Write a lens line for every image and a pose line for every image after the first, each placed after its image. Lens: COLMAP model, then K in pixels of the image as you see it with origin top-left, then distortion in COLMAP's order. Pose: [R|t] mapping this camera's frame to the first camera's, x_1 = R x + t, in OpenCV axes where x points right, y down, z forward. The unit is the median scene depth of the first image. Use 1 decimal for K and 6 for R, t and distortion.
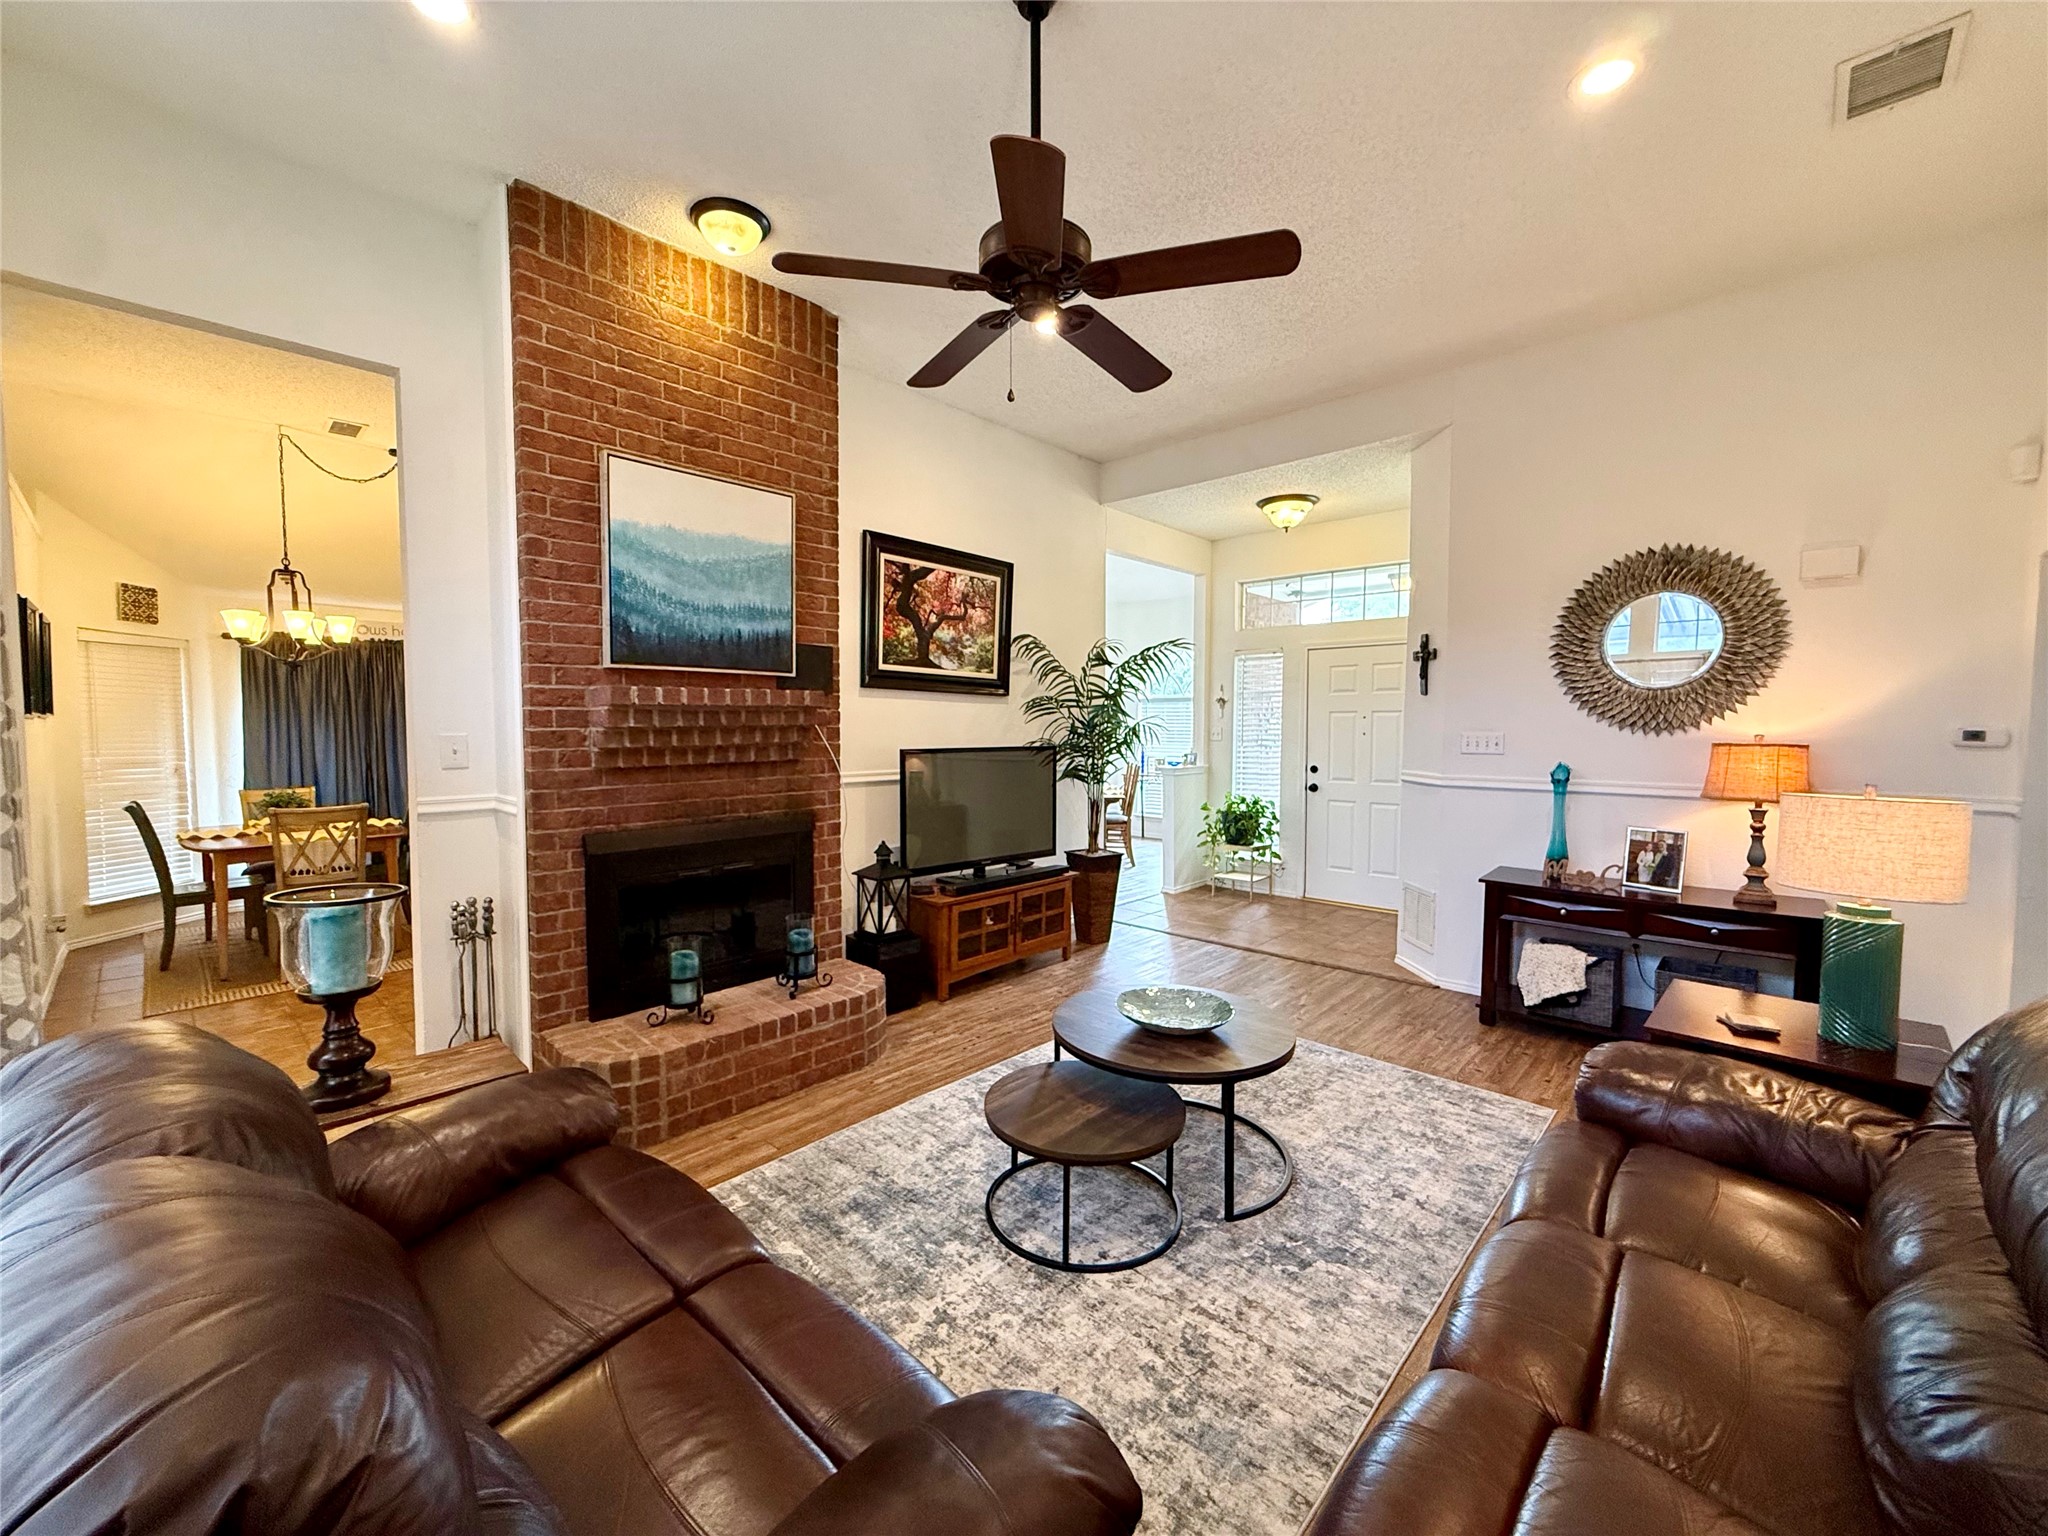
lens RADIAL K [[817.9, 0, 1020.6], [0, 817.9, 770.0], [0, 0, 1]] dist [-0.001445, 0.000373]
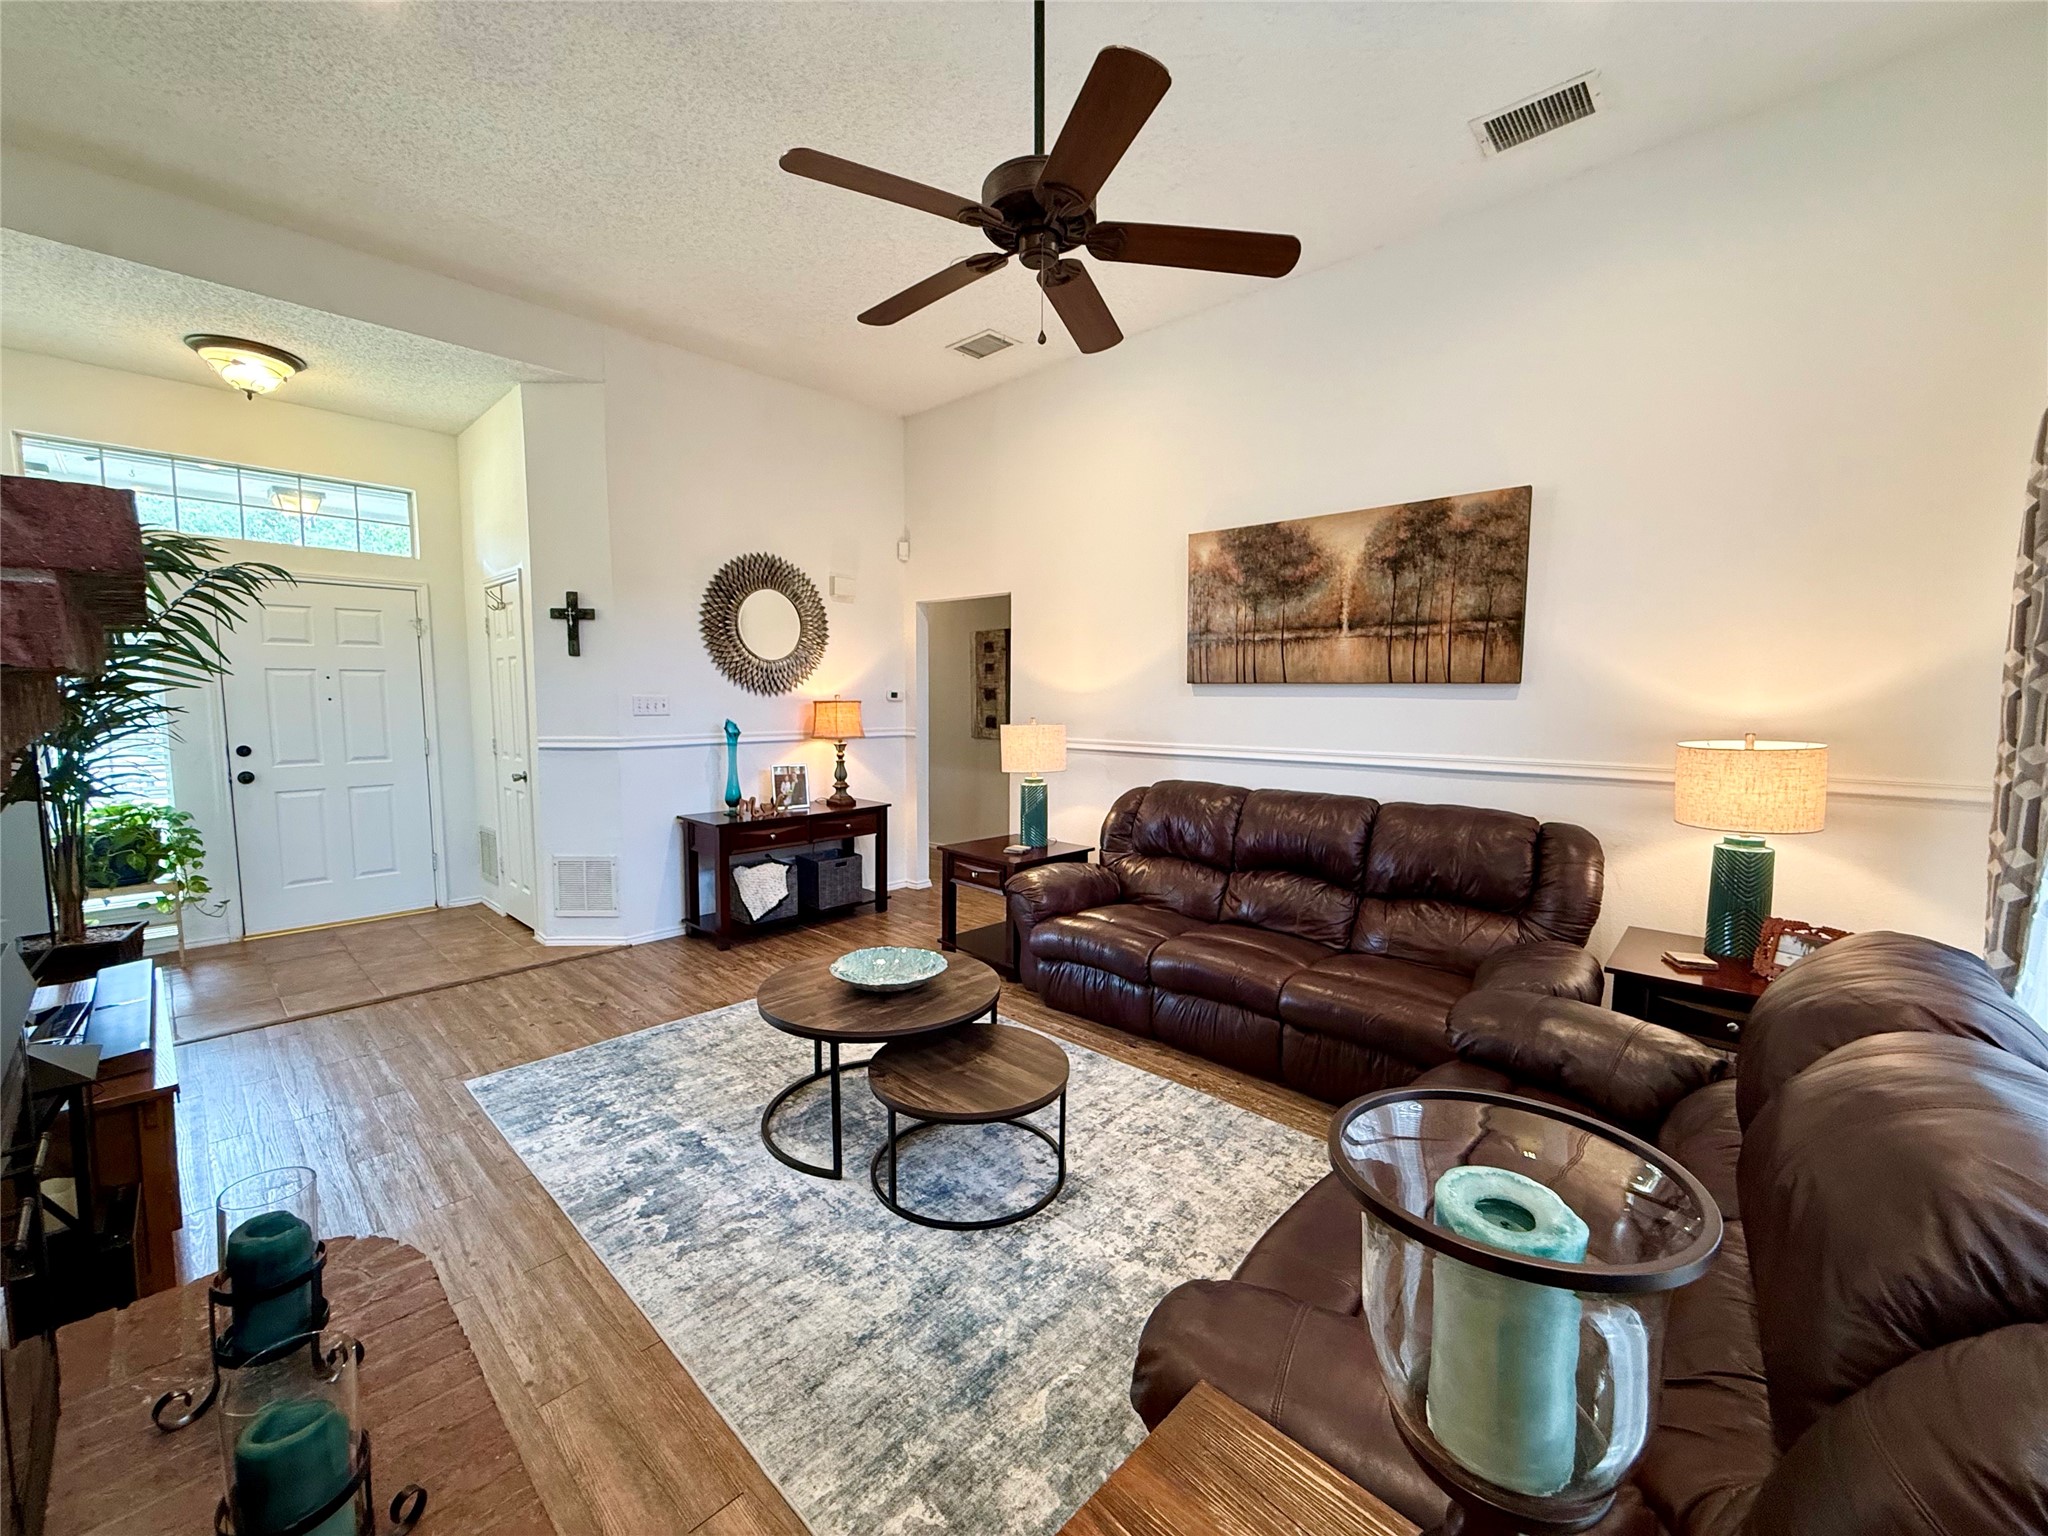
lens RADIAL K [[817.9, 0, 1019.2], [0, 817.9, 763.8], [0, 0, 1]] dist [-0.001445, 0.000373]
pose [[0.012418, -0.086959, 0.996135, -0.600590], [0.053908, 0.994821, 0.086172, -0.027160], [-0.998469, 0.052630, 0.017041, 0.612948]]
